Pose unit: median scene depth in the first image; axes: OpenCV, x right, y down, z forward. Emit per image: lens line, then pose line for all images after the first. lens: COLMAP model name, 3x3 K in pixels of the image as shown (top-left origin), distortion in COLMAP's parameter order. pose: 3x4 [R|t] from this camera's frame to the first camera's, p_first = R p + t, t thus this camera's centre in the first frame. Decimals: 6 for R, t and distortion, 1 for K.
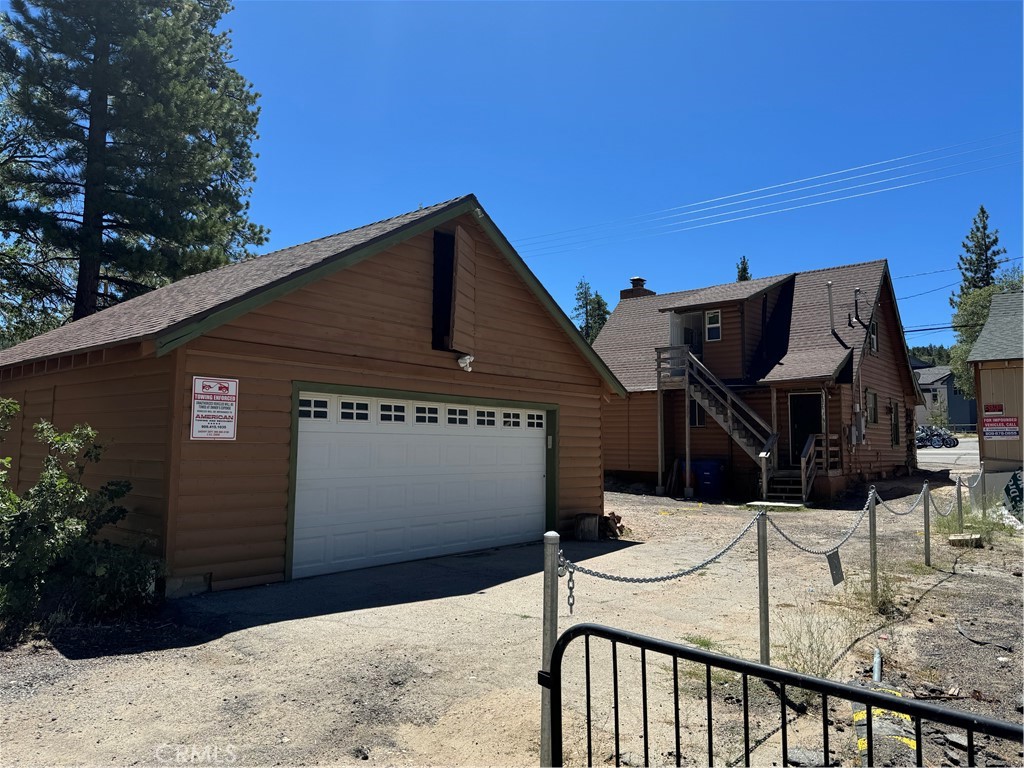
lens RADIAL K [[728.4, 0, 503.5], [0, 728.4, 385.0], [0, 0, 1]] dist [0.028512, -0.037037]
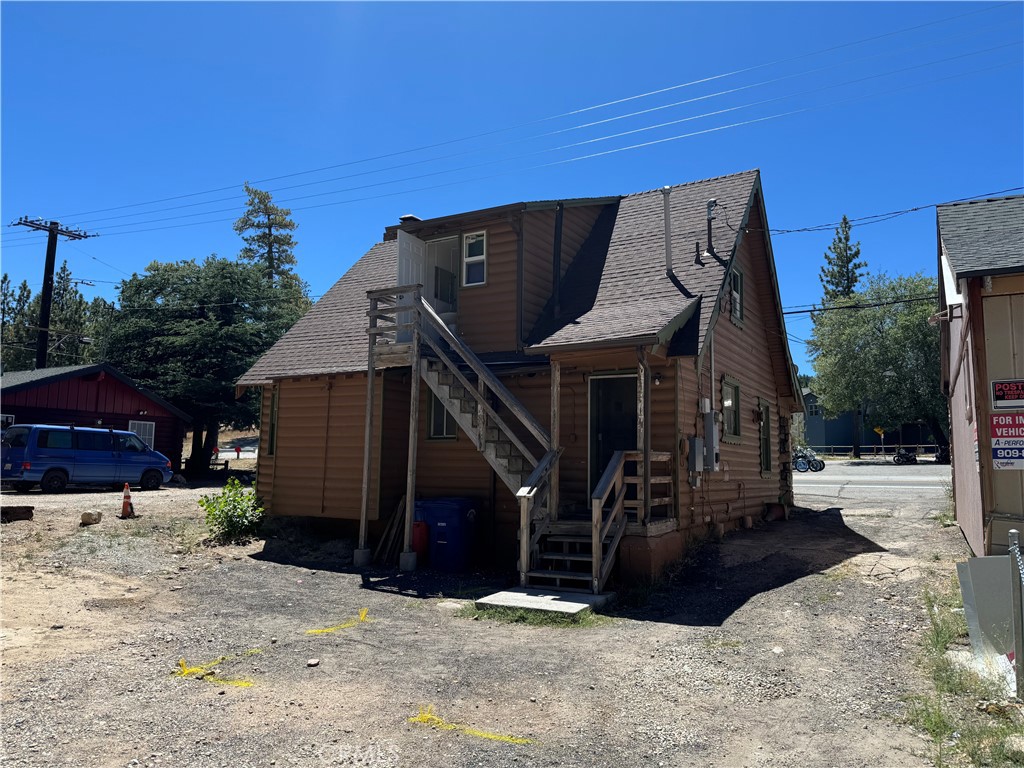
lens RADIAL K [[728.4, 0, 513.1], [0, 728.4, 382.1], [0, 0, 1]] dist [0.028512, -0.037037]
pose [[0.984743, 0.028452, 0.171675, 0.232205], [-0.023586, 0.999262, -0.030318, 0.032442], [-0.172411, 0.025806, 0.984687, 0.457509]]
